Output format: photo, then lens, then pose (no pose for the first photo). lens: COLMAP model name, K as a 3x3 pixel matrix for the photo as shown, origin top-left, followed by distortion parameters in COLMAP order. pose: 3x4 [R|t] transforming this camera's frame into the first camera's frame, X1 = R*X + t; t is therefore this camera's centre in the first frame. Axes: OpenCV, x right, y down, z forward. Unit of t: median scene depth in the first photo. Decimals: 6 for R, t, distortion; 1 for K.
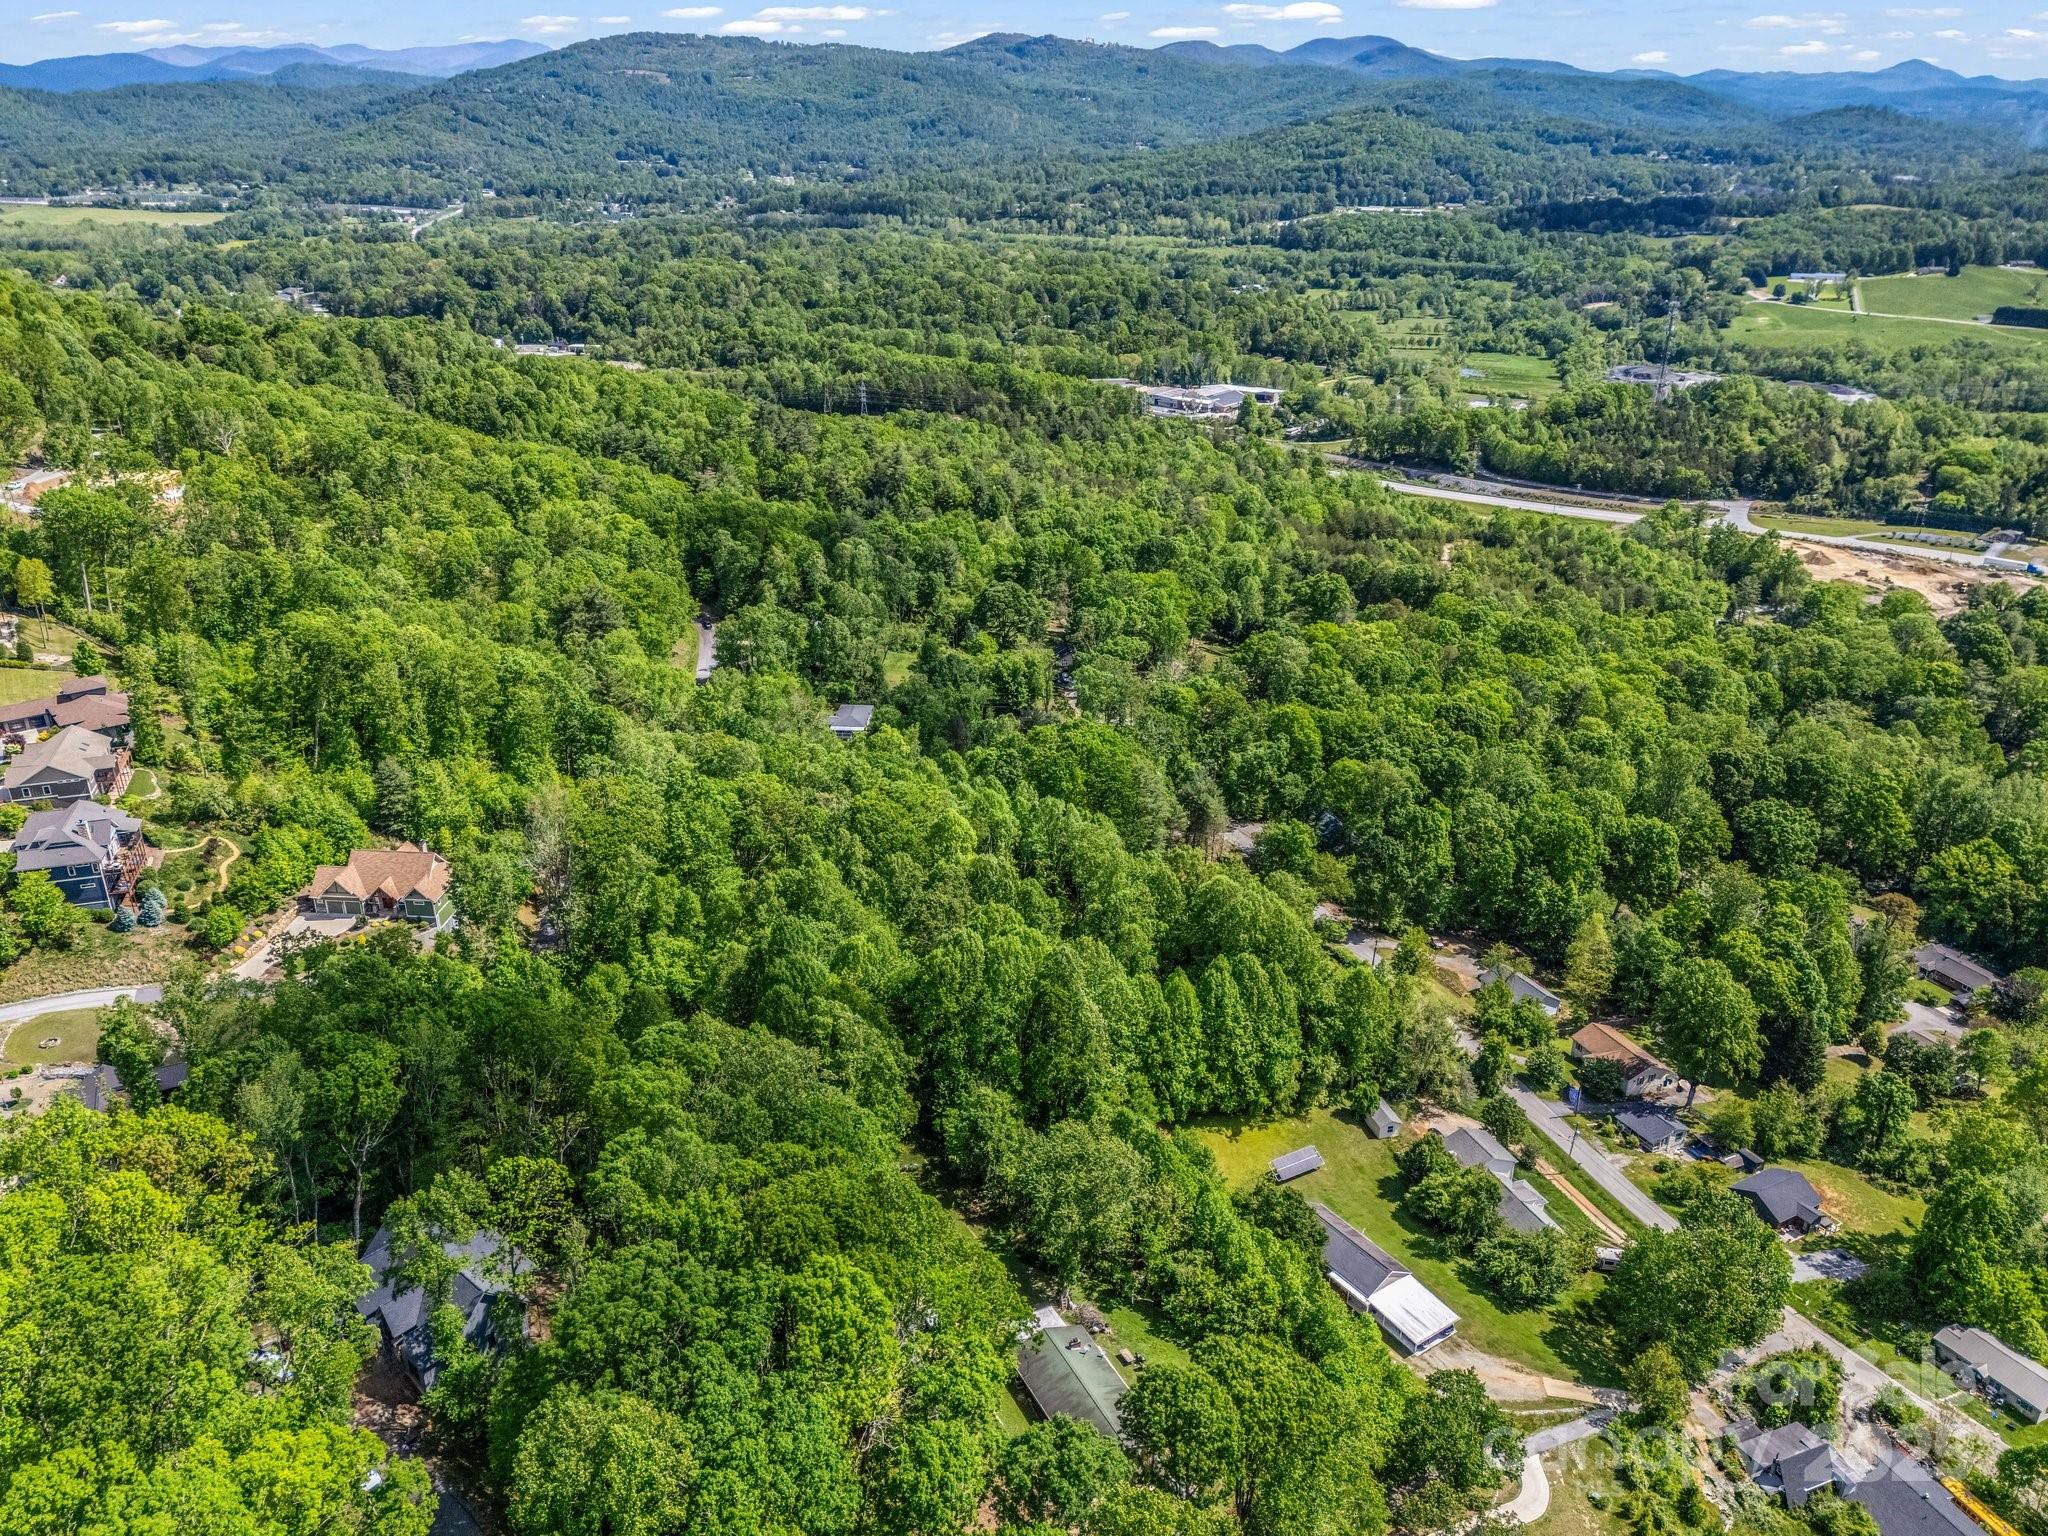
lens RADIAL K [[1516.6, 0, 1029.7], [0, 1516.6, 773.7], [0, 0, 1]] dist [0.071575, -0.064956]
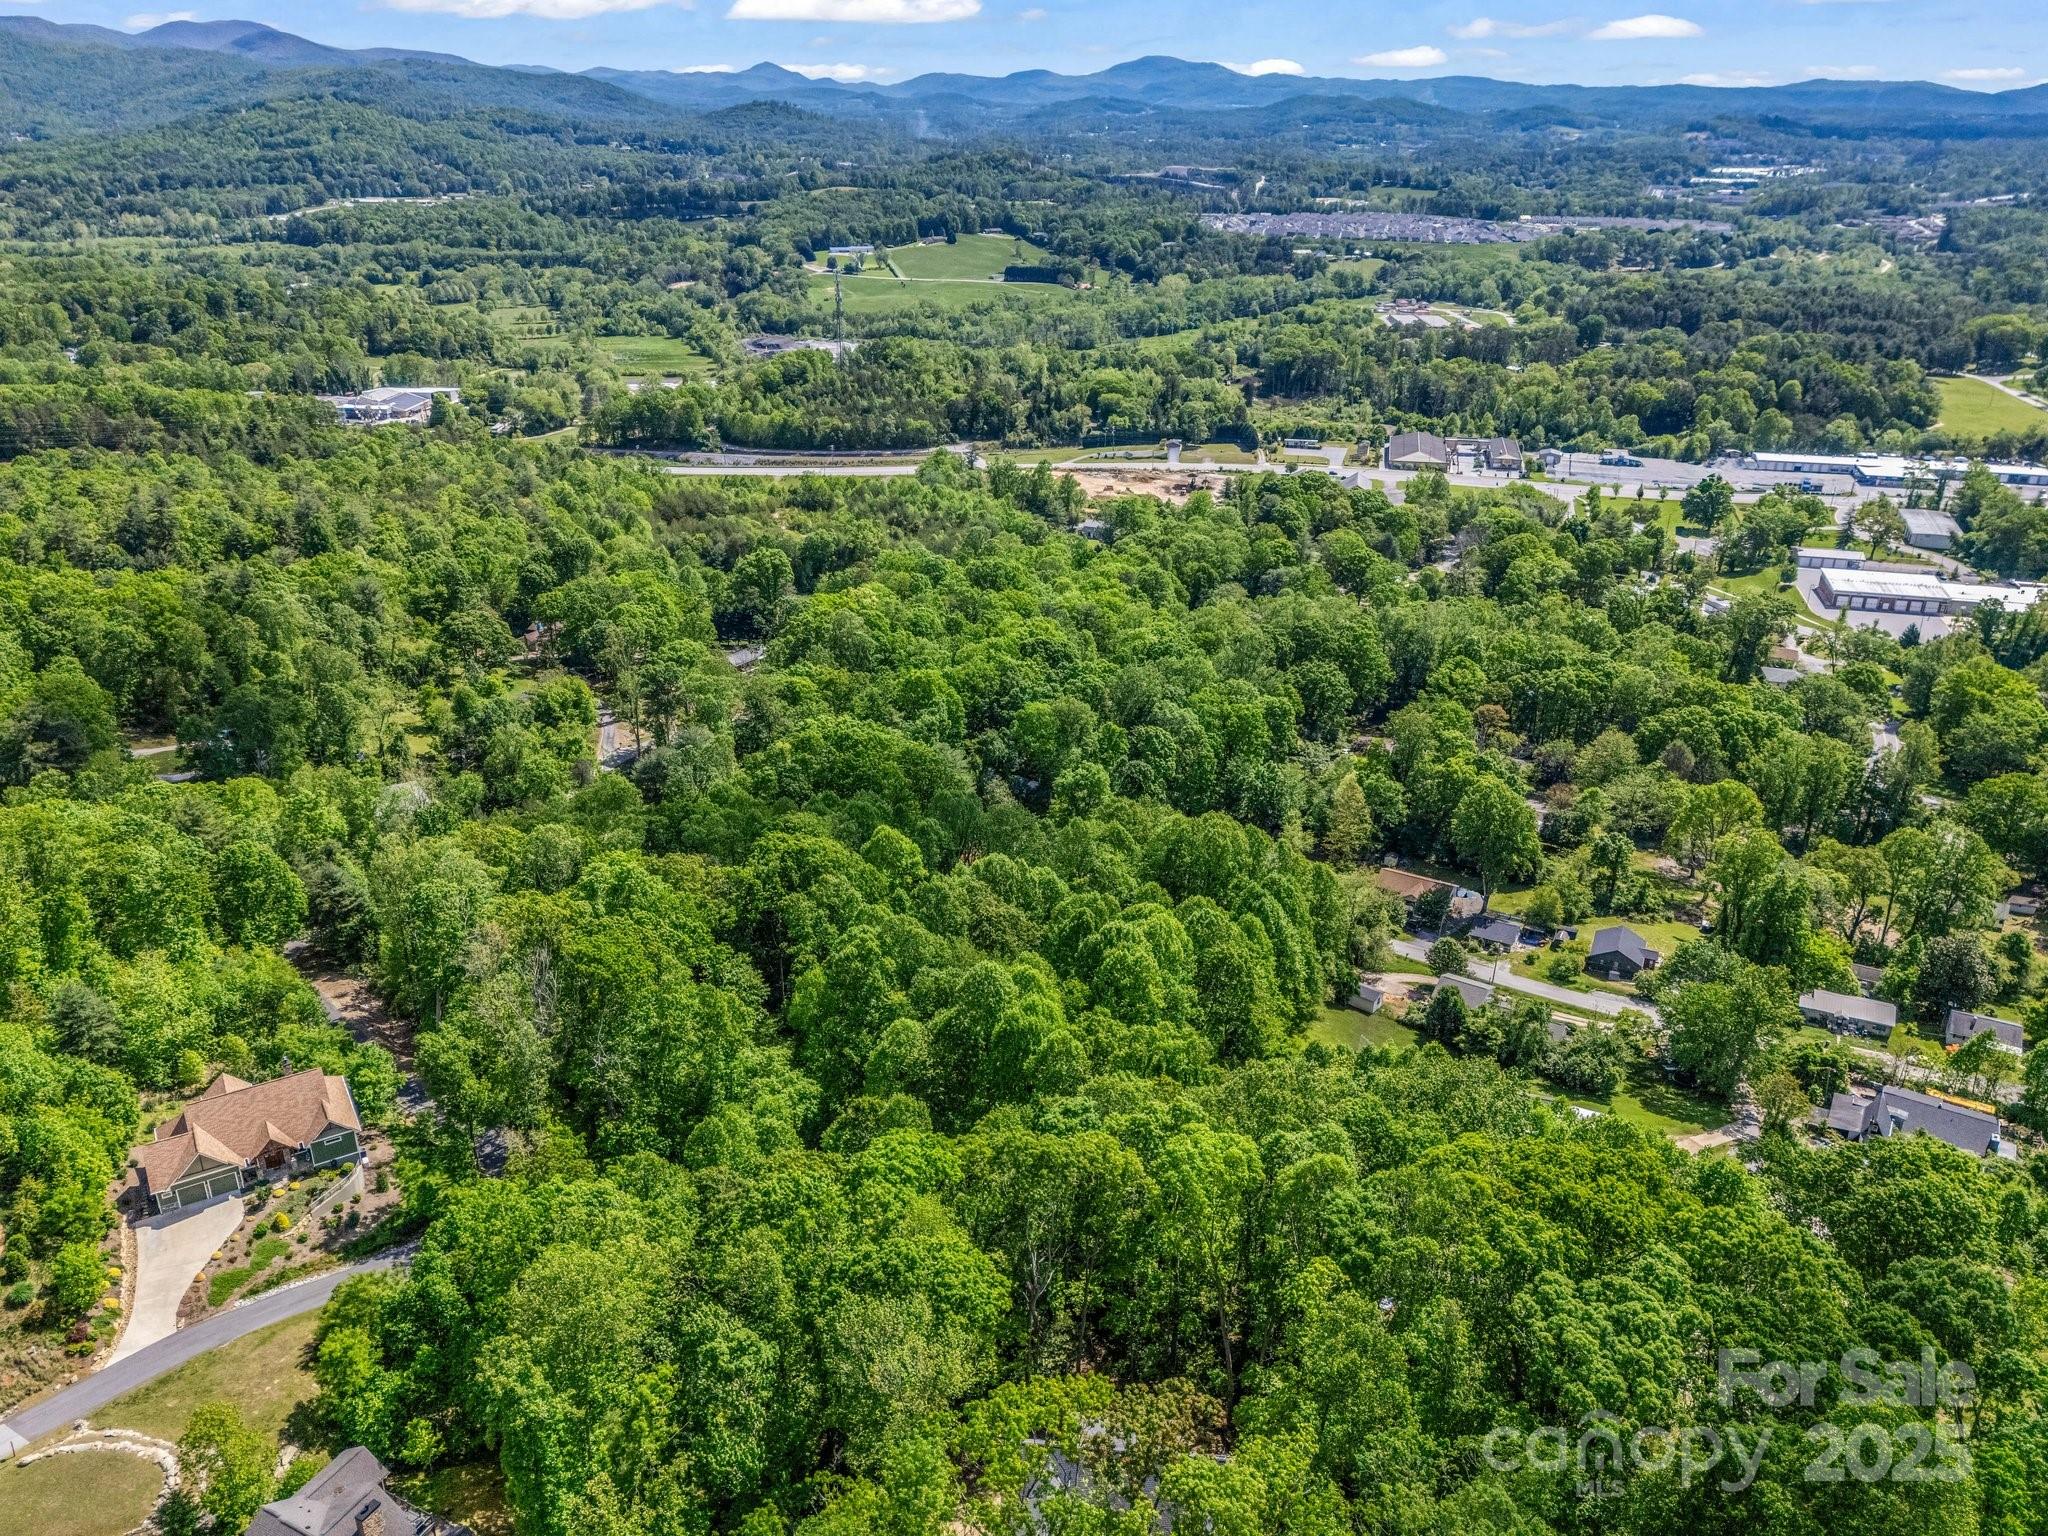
lens RADIAL K [[1516.6, 0, 1023.8], [0, 1516.6, 762.9], [0, 0, 1]] dist [0.071575, -0.064956]
pose [[0.807226, -0.234622, 0.541608, -0.096491], [0.236263, 0.969323, 0.067773, -0.012285], [-0.540894, 0.073254, 0.837895, 0.049989]]
